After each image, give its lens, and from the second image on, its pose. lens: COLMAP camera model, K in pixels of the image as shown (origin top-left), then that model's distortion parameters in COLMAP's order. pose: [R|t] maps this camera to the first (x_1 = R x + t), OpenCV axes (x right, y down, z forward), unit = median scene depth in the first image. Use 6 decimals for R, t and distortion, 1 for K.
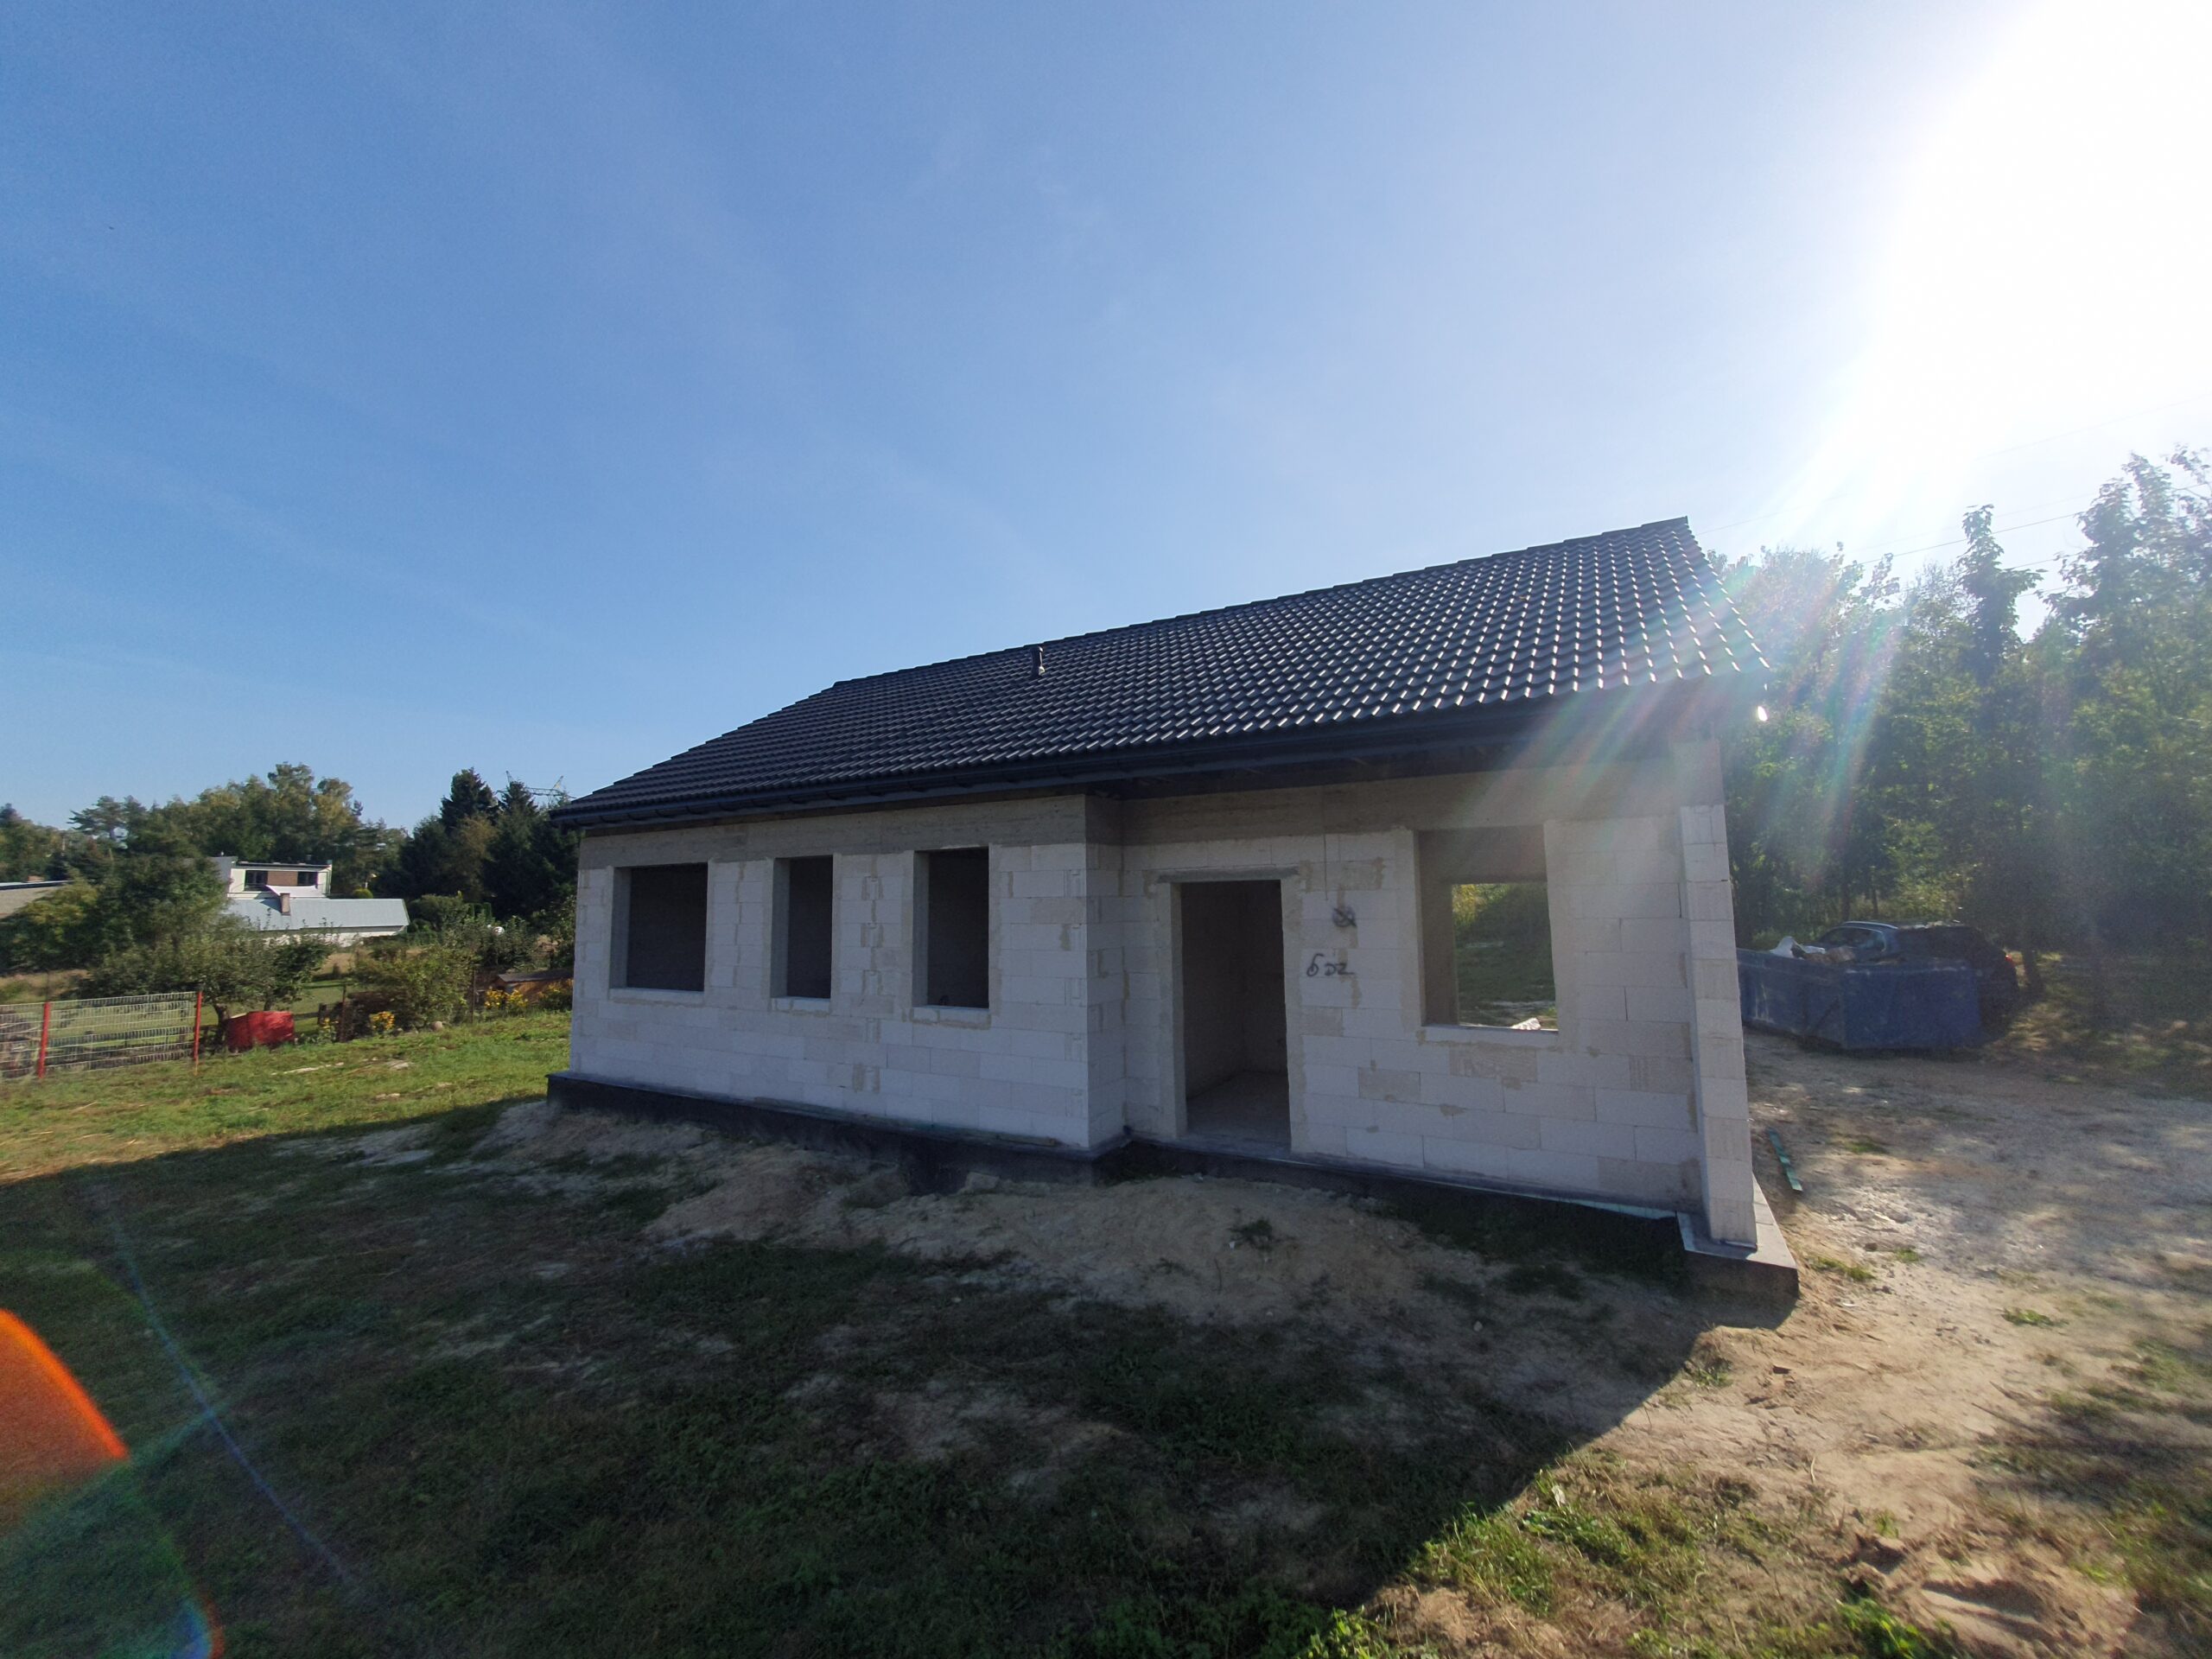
lens RADIAL K [[884.7, 0, 1102.2], [0, 884.7, 821.6], [0, 0, 1]] dist [0.000166, 0.000027]
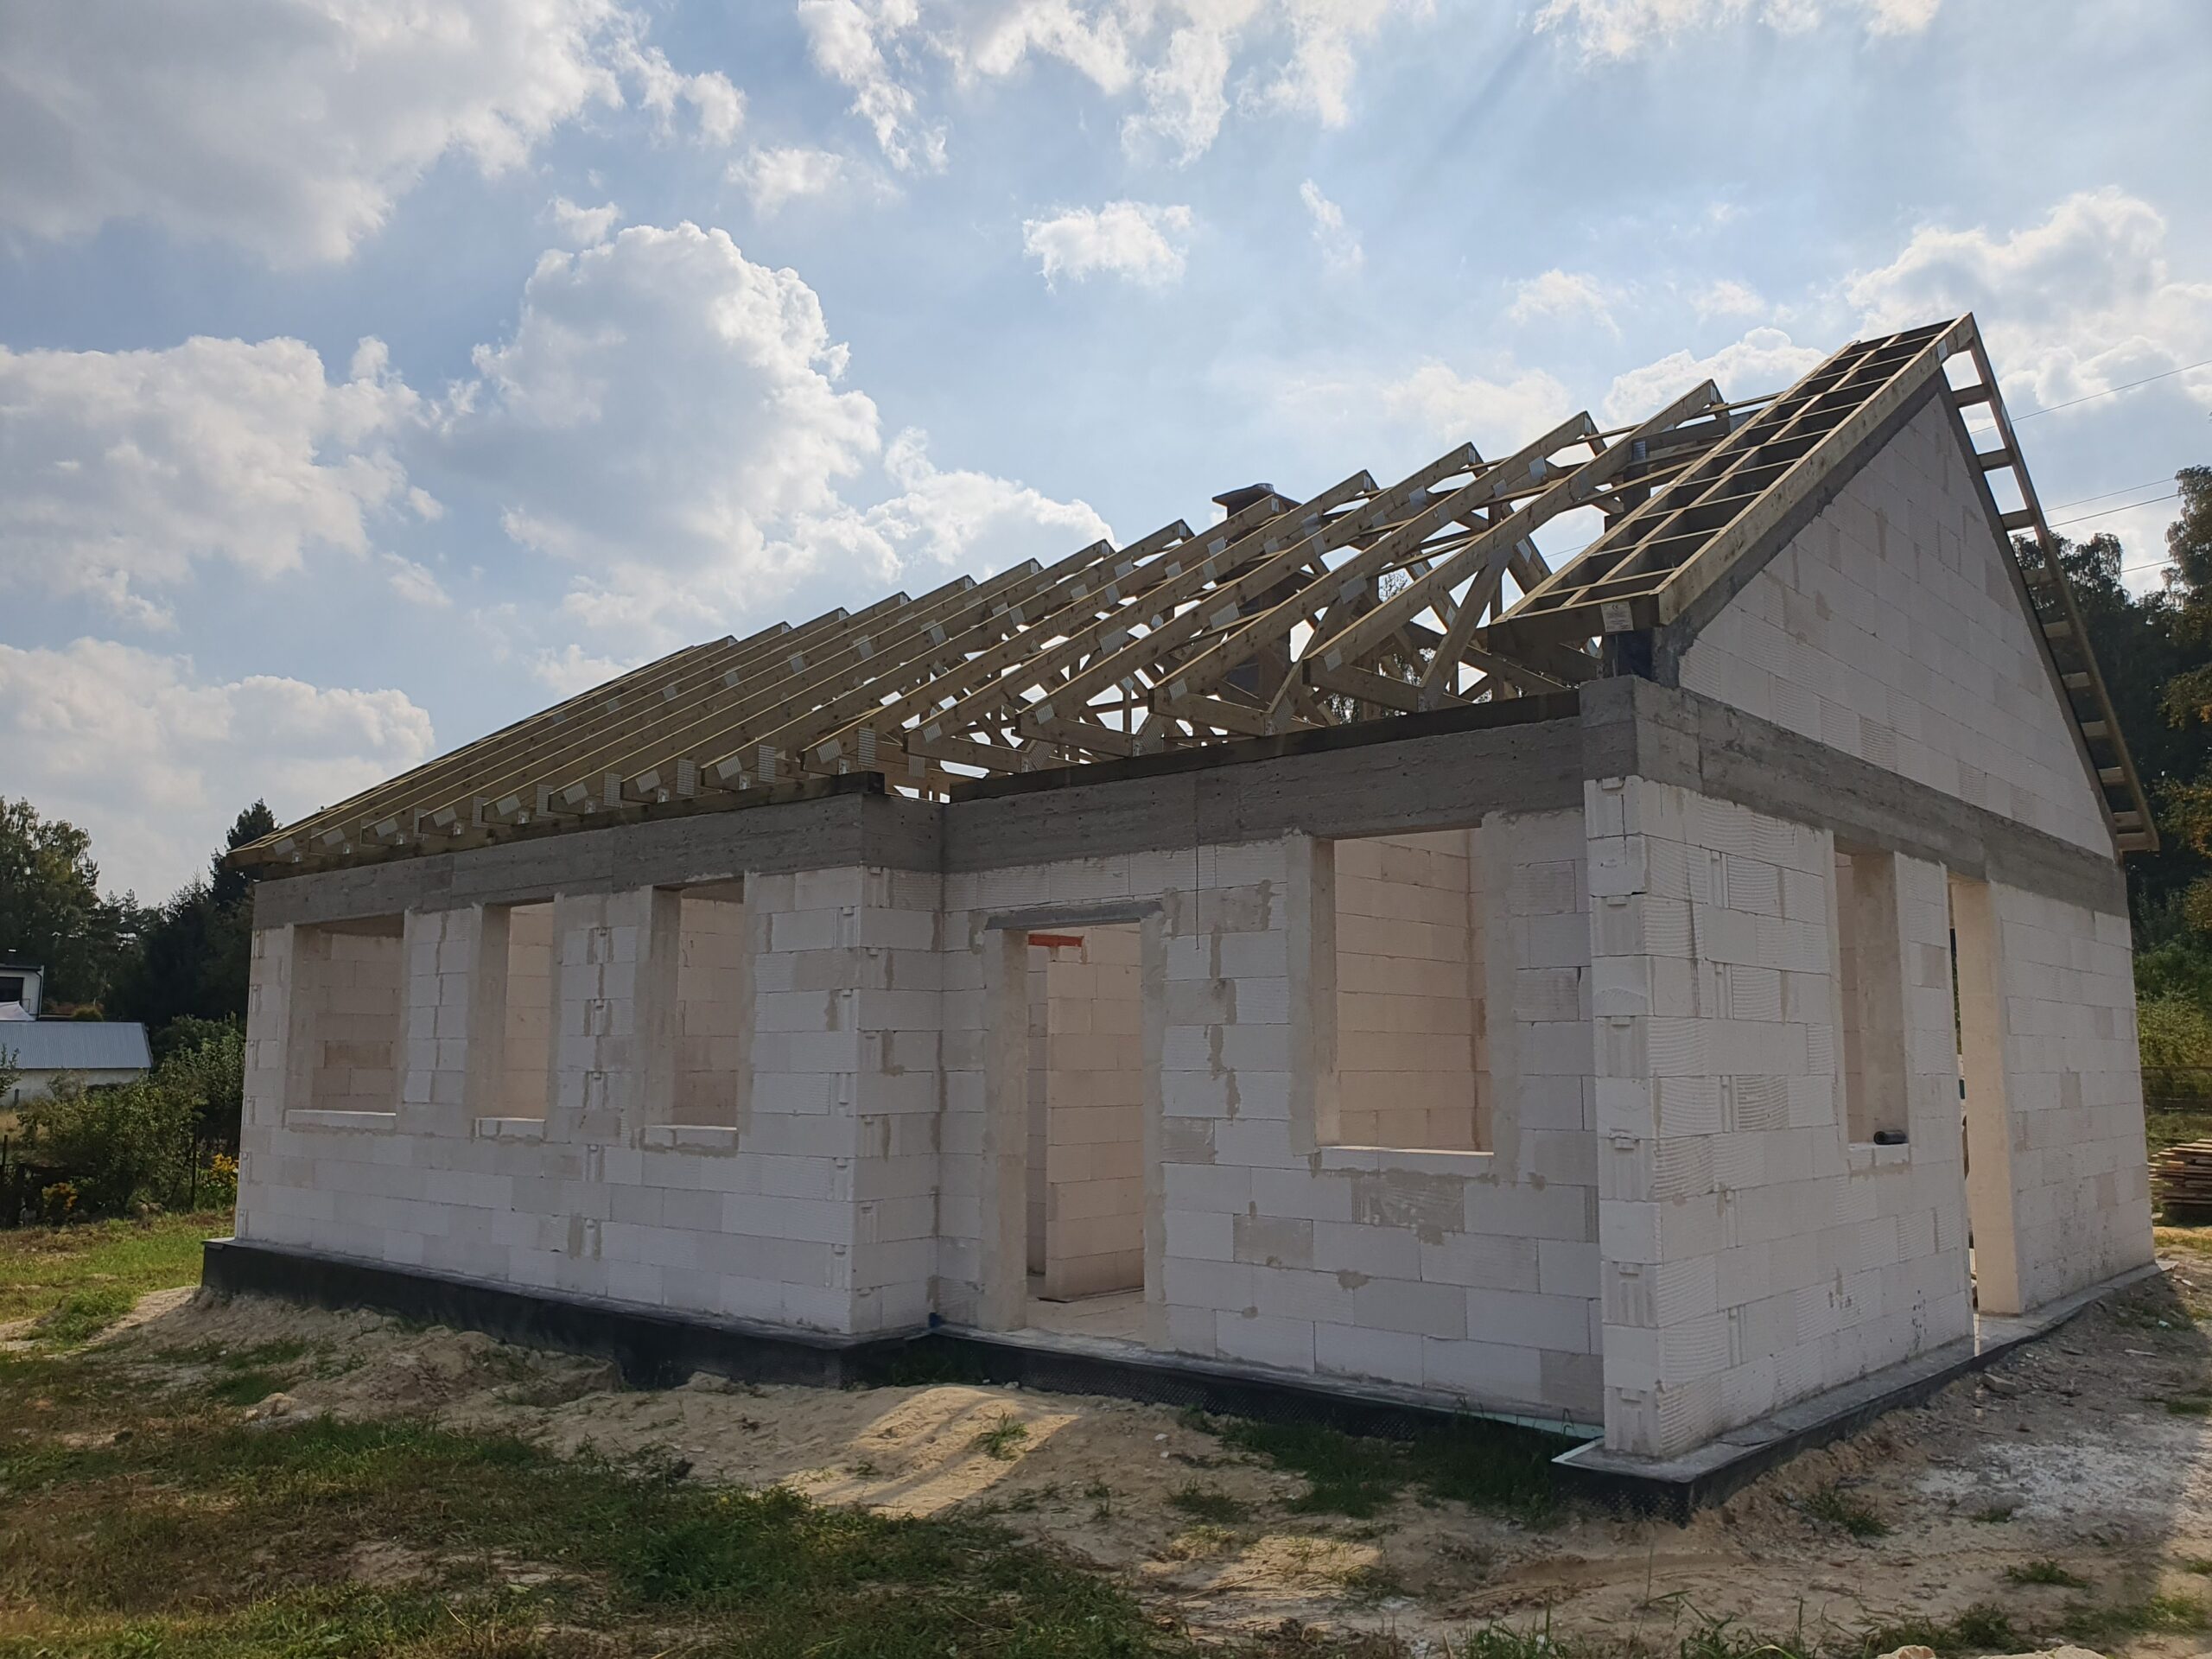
lens RADIAL K [[1760.2, 0, 1102.5], [0, 1760.2, 840.3], [0, 0, 1]] dist [0.024898, -0.012023]
pose [[0.981508, -0.010602, -0.191129, 0.385032], [0.004455, 0.999460, -0.032565, 0.045921], [0.191371, 0.031112, 0.981025, -0.224194]]
